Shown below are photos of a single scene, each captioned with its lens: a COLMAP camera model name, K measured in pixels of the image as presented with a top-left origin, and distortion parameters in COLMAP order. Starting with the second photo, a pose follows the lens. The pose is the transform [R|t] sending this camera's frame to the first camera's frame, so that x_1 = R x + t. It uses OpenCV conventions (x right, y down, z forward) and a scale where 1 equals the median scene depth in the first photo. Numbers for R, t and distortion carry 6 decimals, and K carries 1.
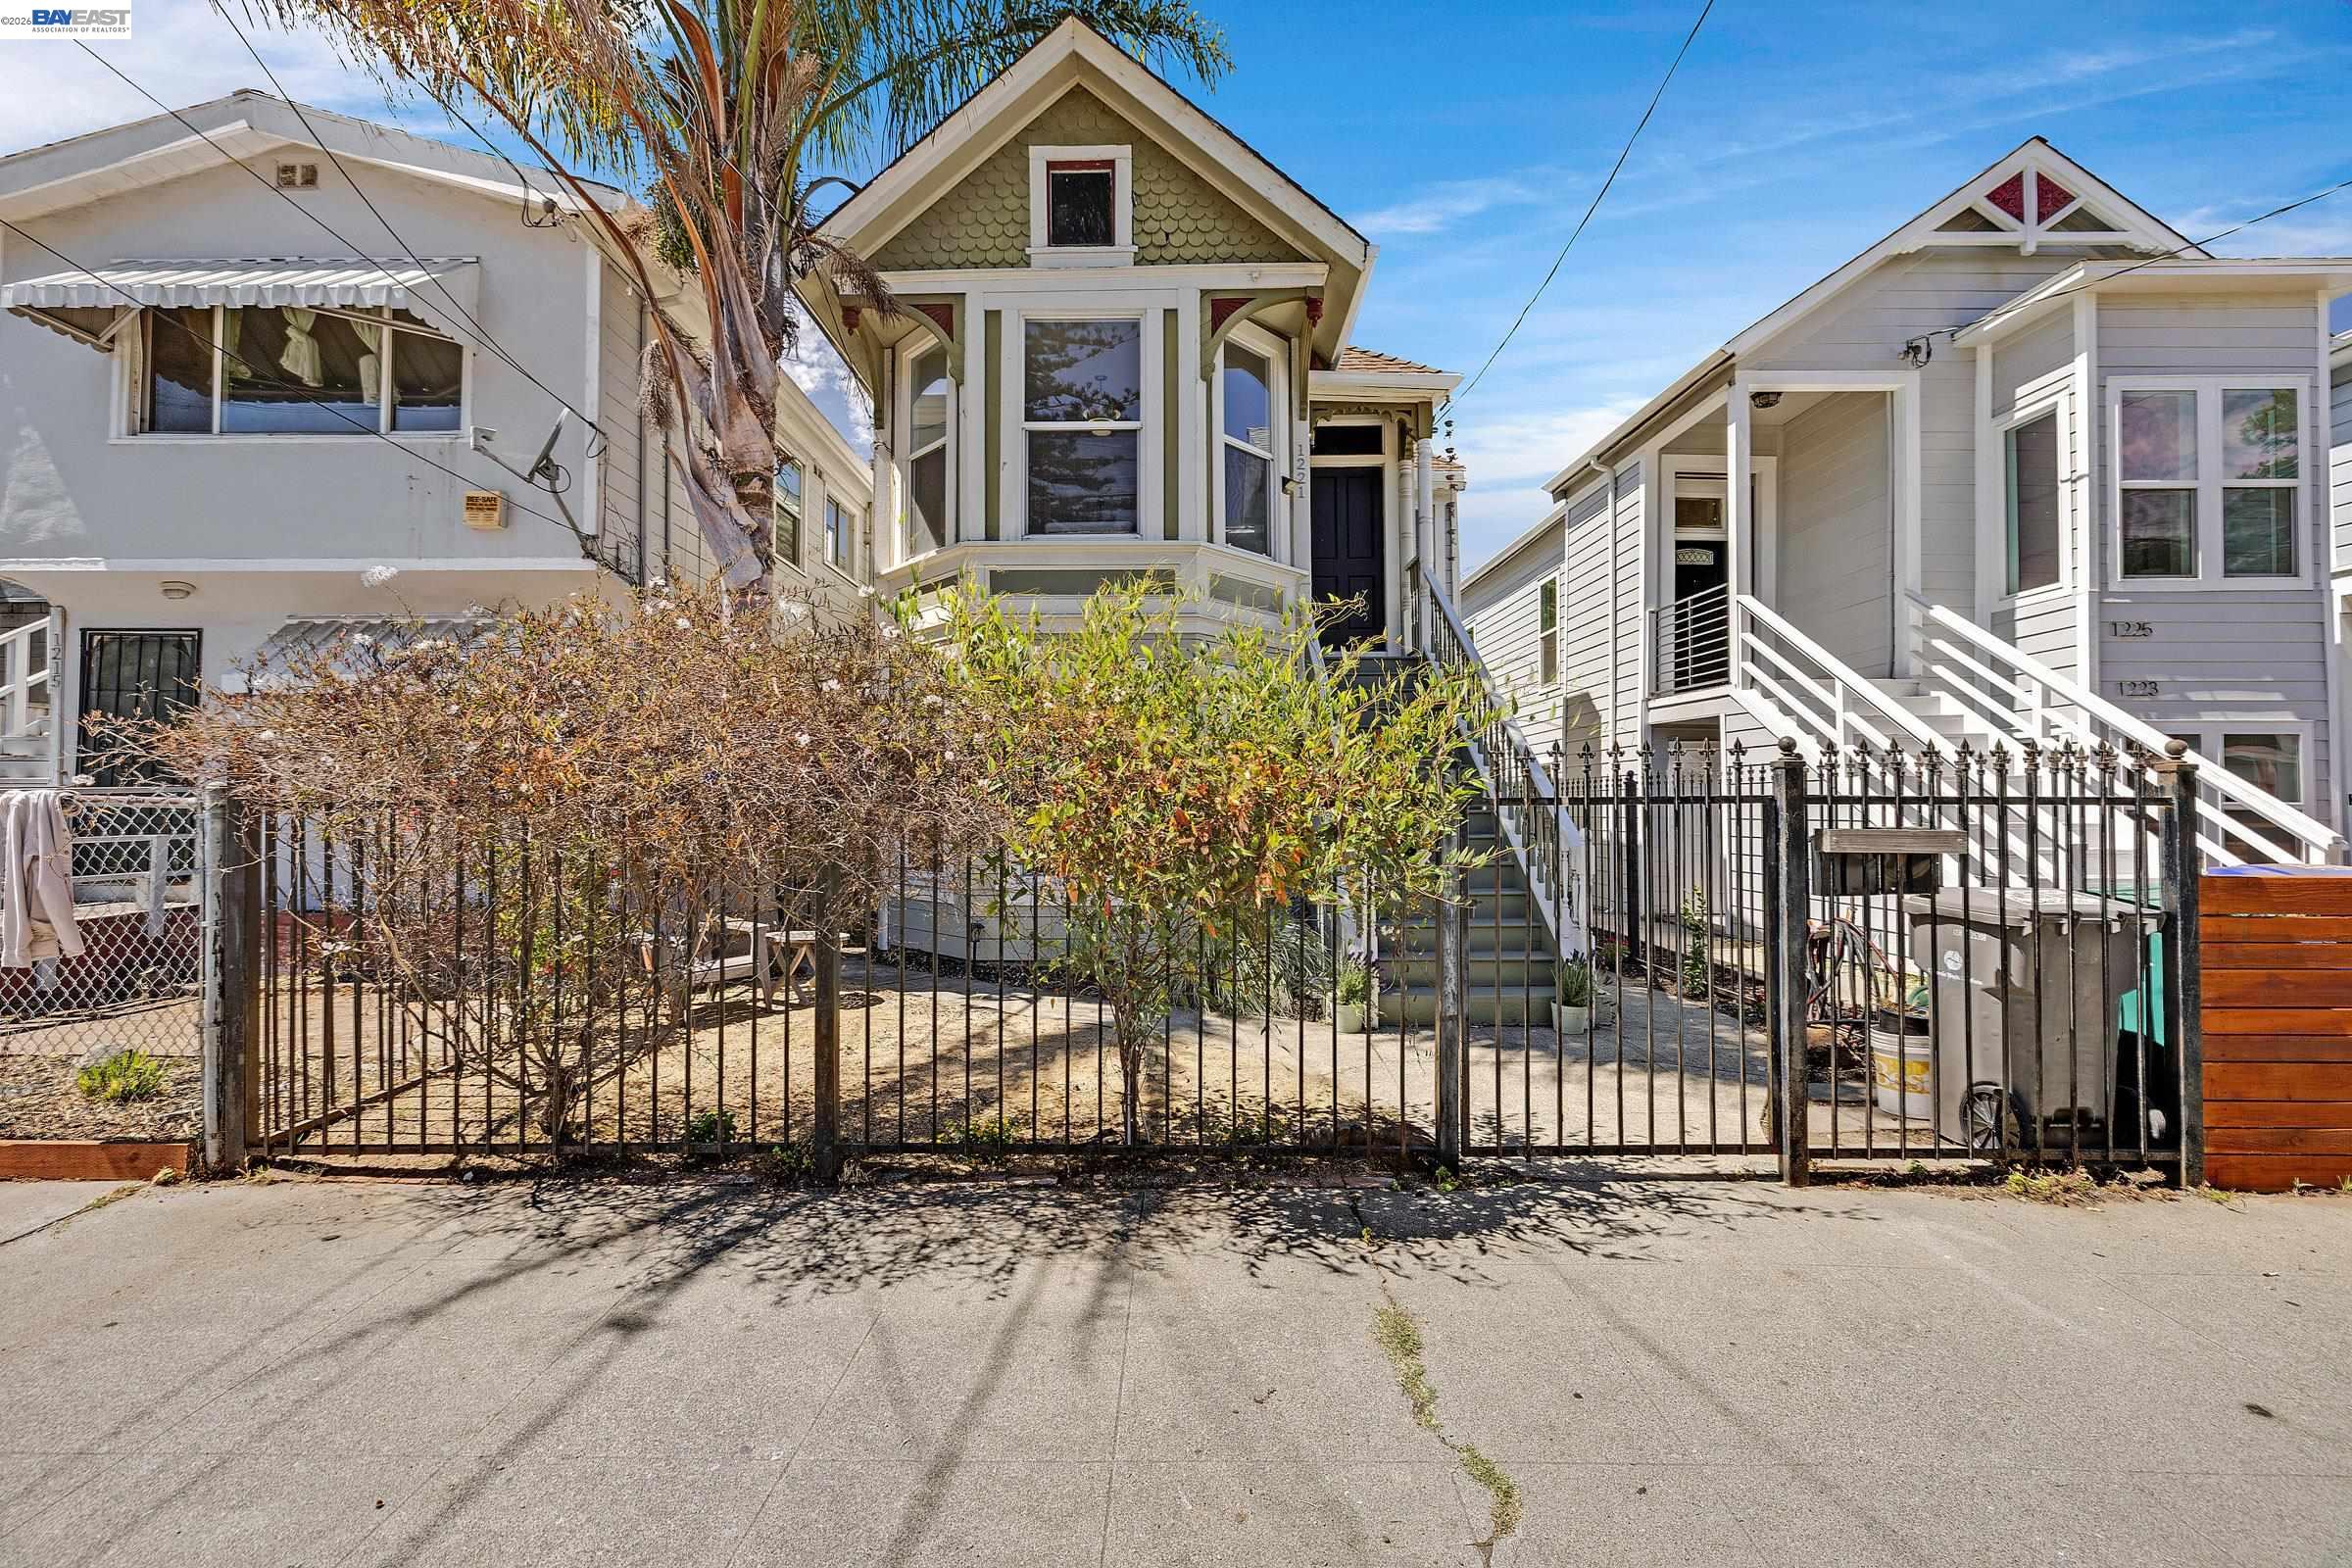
lens RADIAL K [[985.8, 0, 1174.0], [0, 985.8, 786.7], [0, 0, 1]] dist [-0.000828, 0.000293]
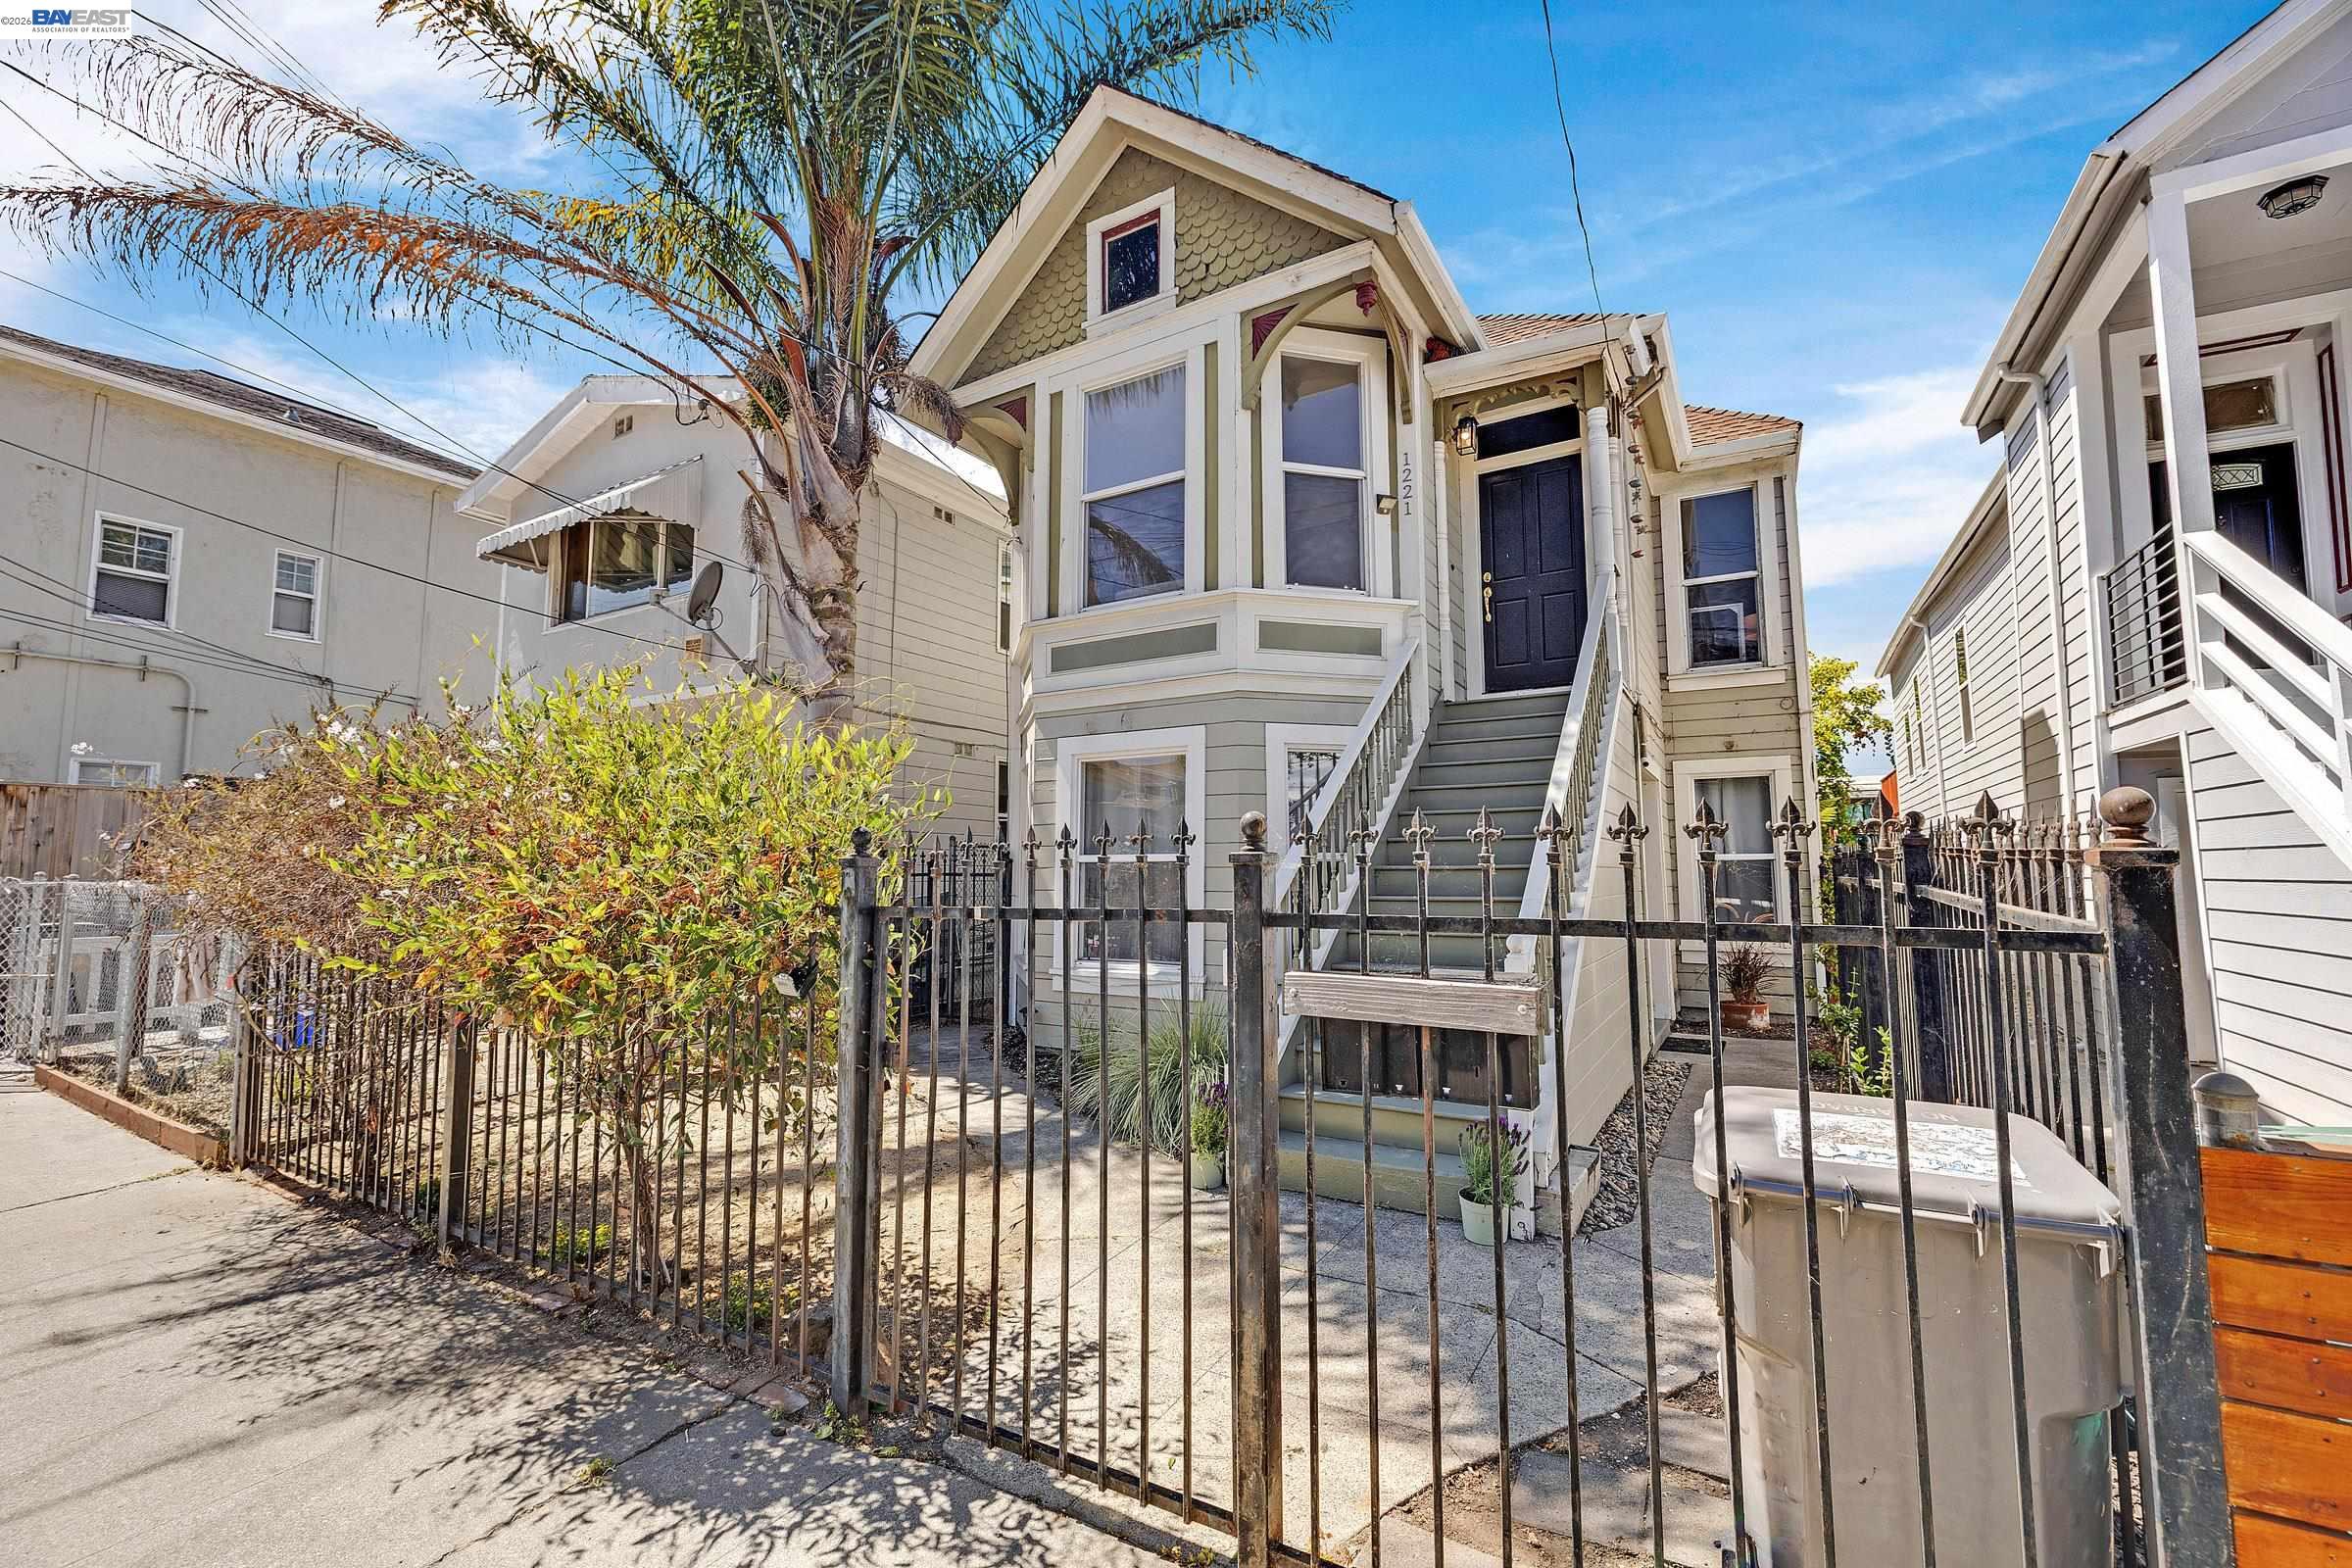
lens RADIAL K [[985.8, 0, 1170.0], [0, 985.8, 786.8], [0, 0, 1]] dist [-0.000828, 0.000293]
pose [[0.859541, -0.046863, -0.508913, 0.410020], [0.014340, 0.997606, -0.067644, -0.011174], [0.510865, 0.050845, 0.858156, 0.215075]]
